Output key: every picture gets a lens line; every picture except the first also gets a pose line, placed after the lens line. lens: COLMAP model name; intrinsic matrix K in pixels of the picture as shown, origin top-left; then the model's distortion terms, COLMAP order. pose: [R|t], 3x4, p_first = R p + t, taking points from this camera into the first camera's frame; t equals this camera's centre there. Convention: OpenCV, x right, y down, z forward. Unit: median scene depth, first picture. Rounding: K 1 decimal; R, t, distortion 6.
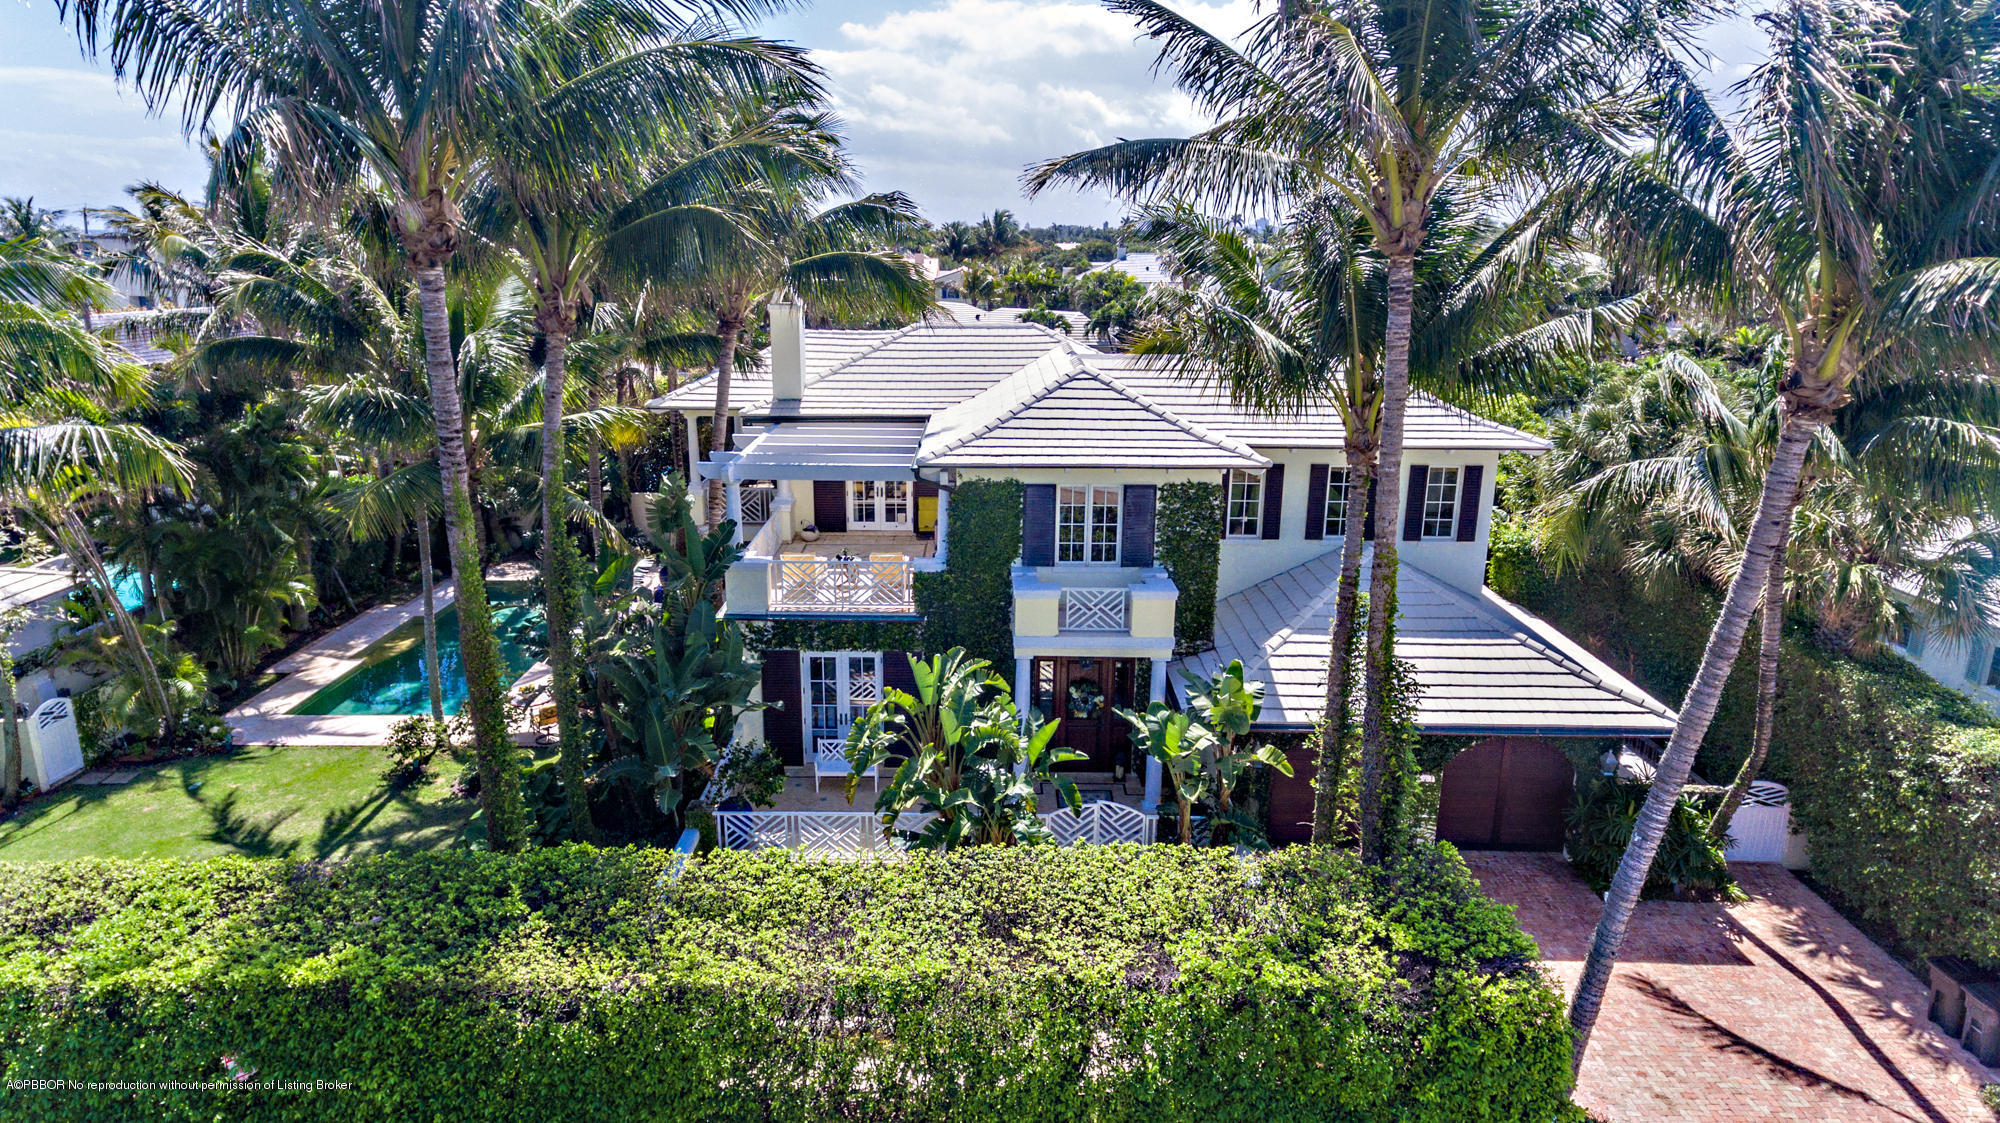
lens RADIAL K [[1194.7, 0, 985.6], [0, 1194.7, 567.1], [0, 0, 1]] dist [0.027402, -0.001423]
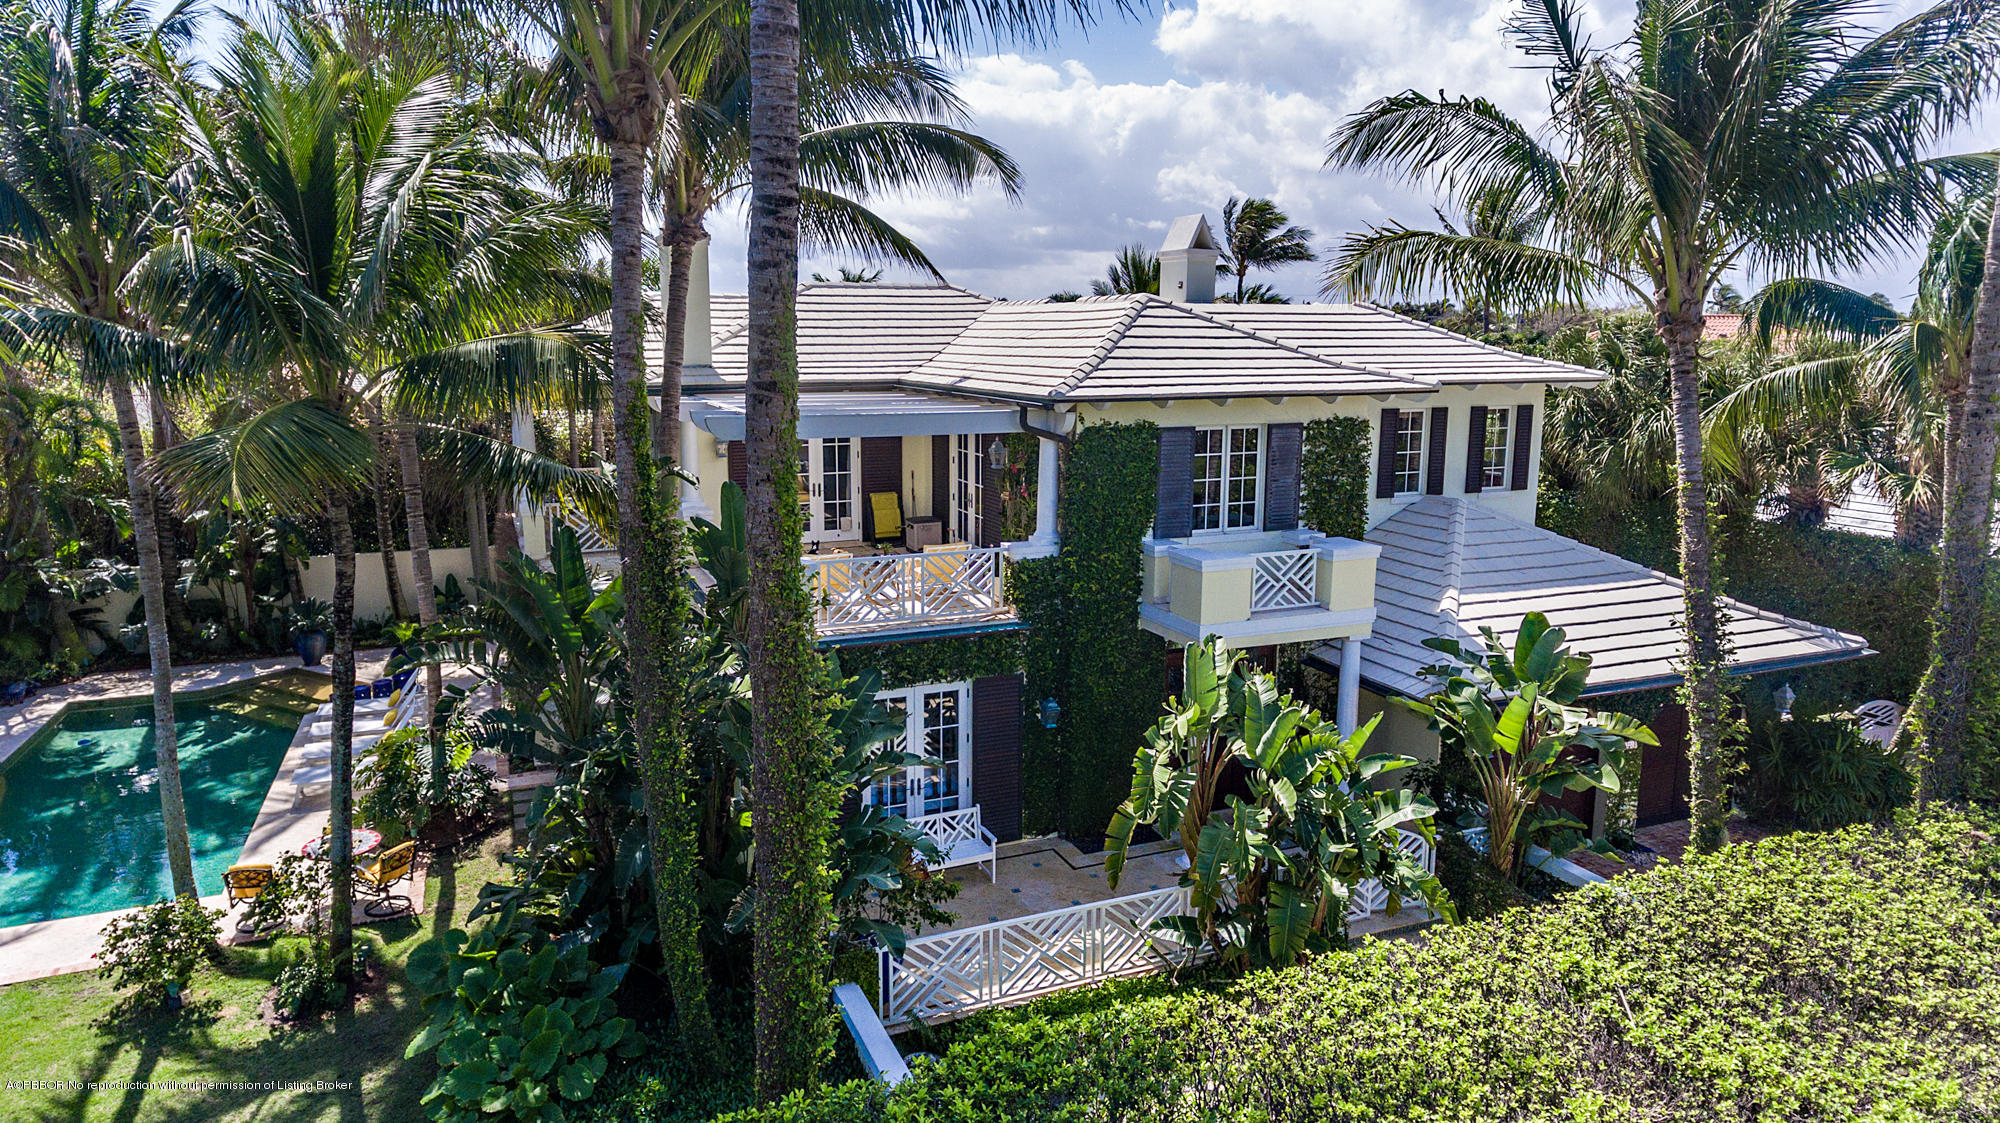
lens RADIAL K [[1183.8, 0, 992.1], [0, 1183.8, 552.0], [0, 0, 1]] dist [0.032341, -0.001718]
pose [[0.917870, -0.073297, 0.390053, -0.367947], [0.106807, 0.992160, -0.064895, 0.046433], [-0.382238, 0.101226, 0.918503, 0.375039]]
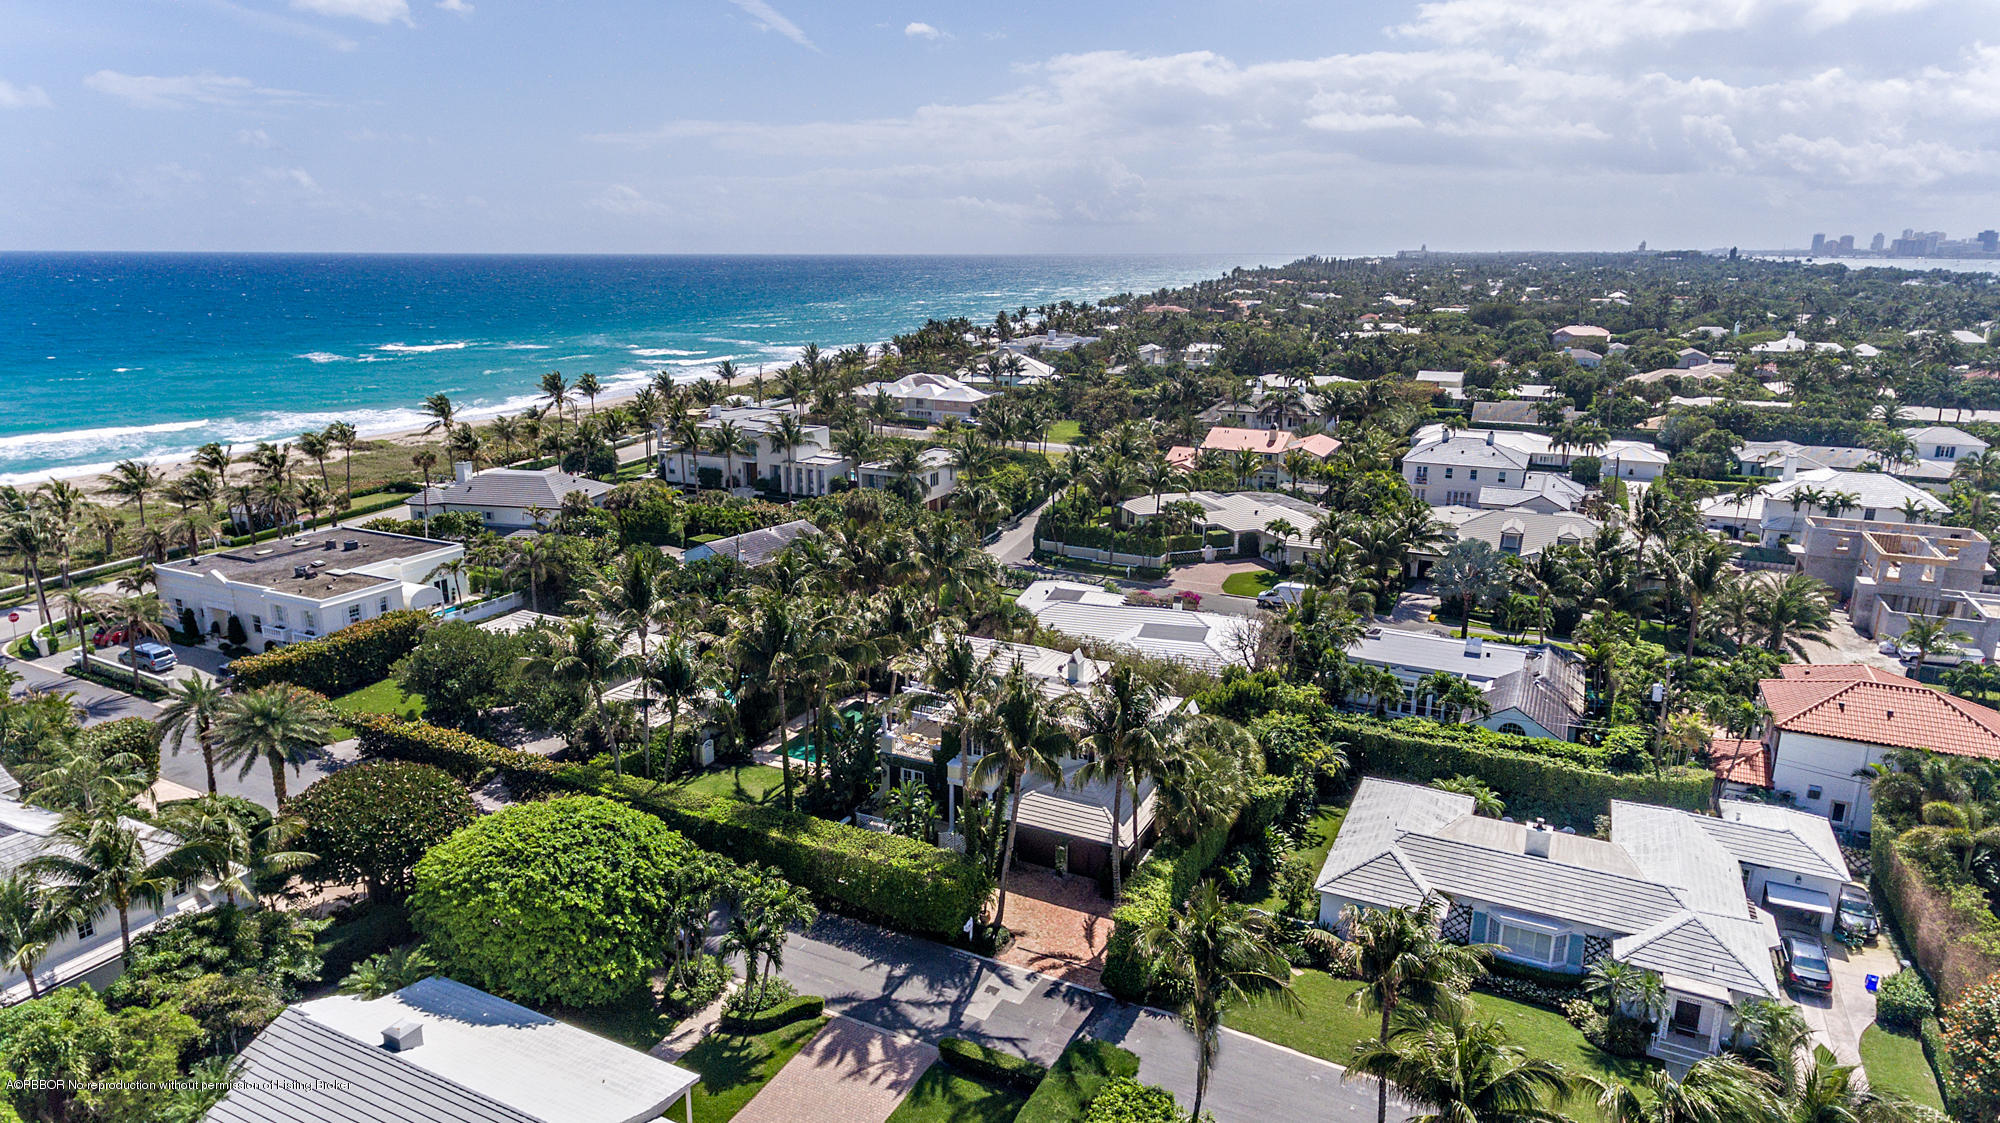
lens RADIAL K [[1199.3, 0, 1000.0], [0, 1199.3, 561.5], [0, 0, 1]] dist [0.035485, -0.001309]
pose [[0.902013, 0.108566, -0.417835, 1.417486], [-0.116522, 0.993167, 0.006511, -0.545347], [0.415686, 0.042814, 0.908500, -1.871924]]
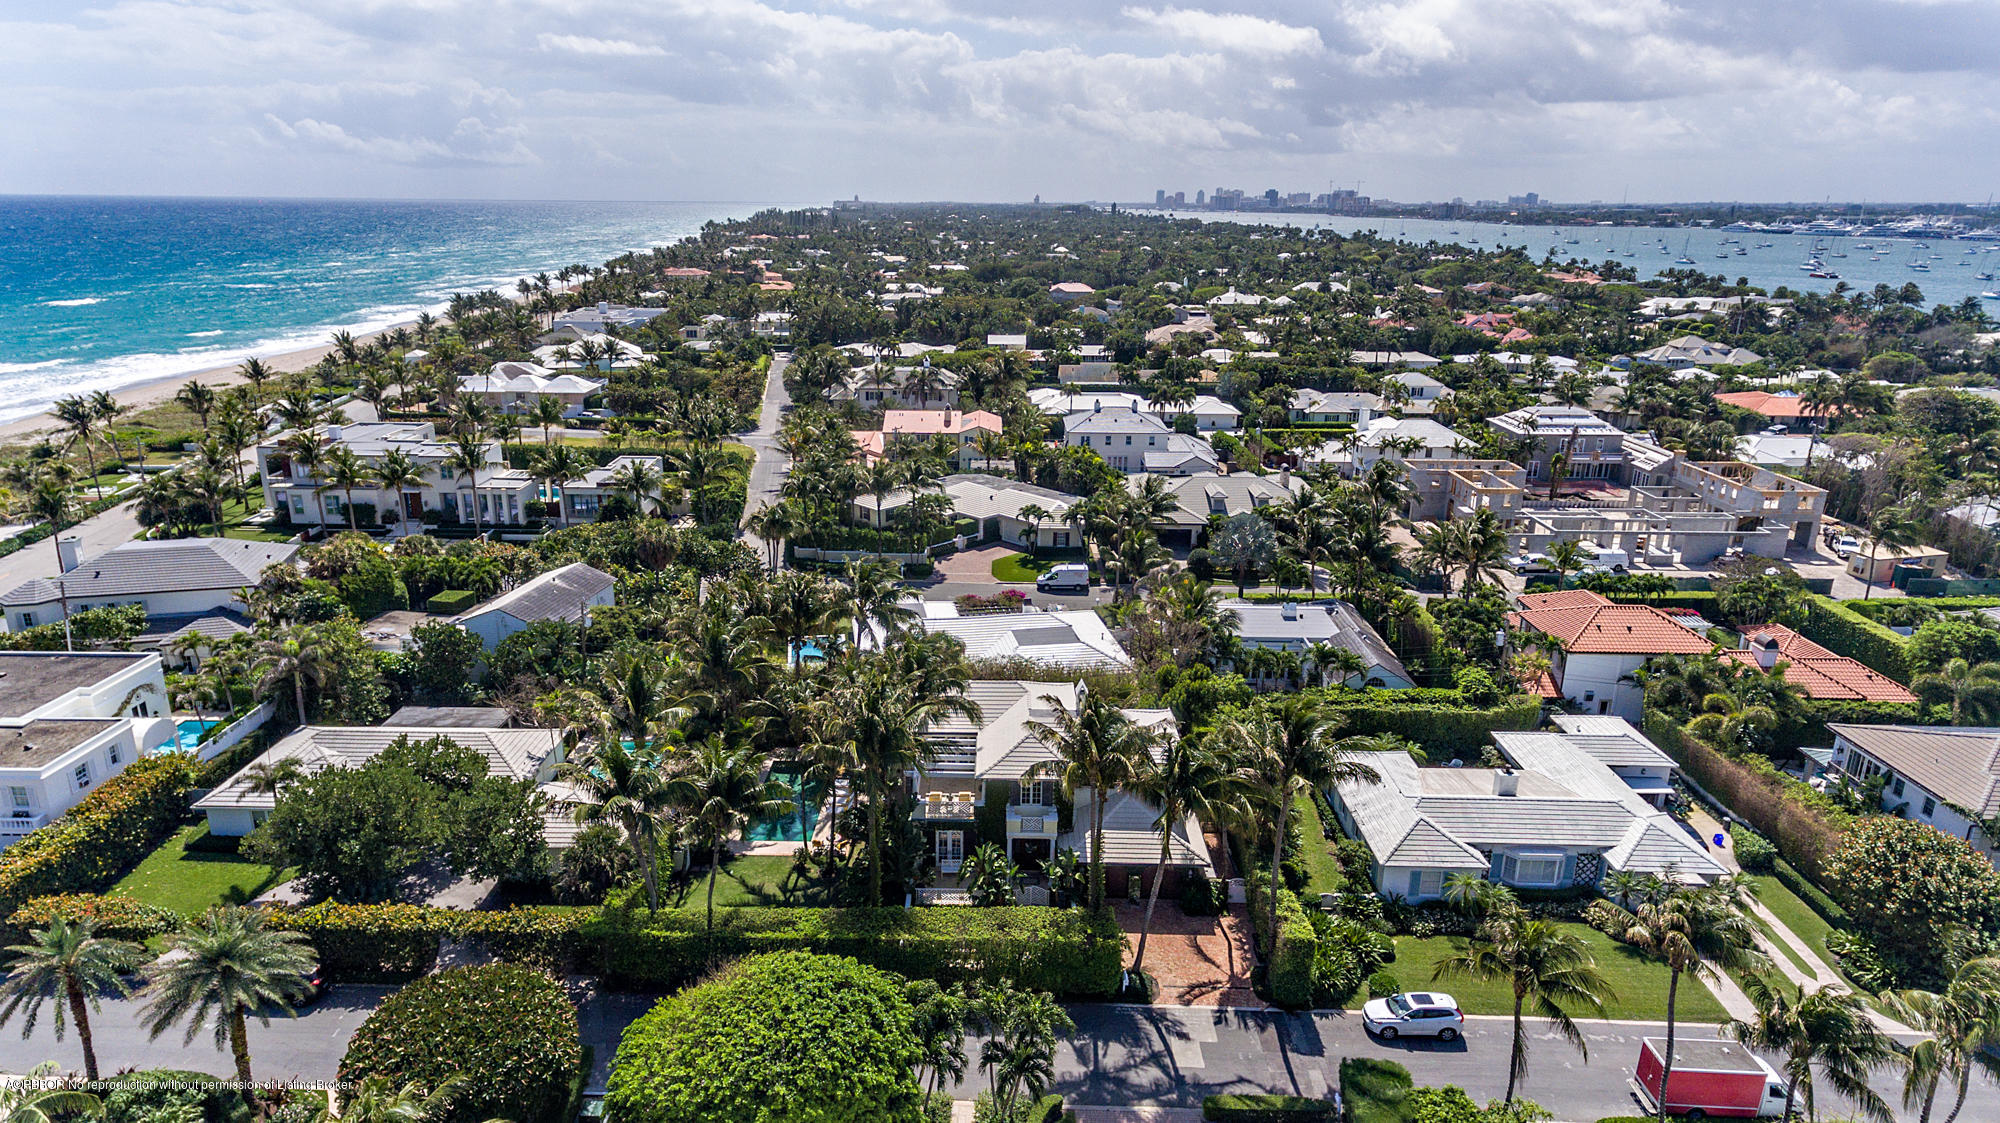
lens RADIAL K [[1183.8, 0, 992.1], [0, 1183.8, 552.0], [0, 0, 1]] dist [0.032341, -0.001718]
pose [[0.999983, 0.005145, 0.002852, -0.025991], [-0.005195, 0.999827, 0.017839, -0.731127], [-0.002760, -0.017853, 0.999837, -2.111144]]
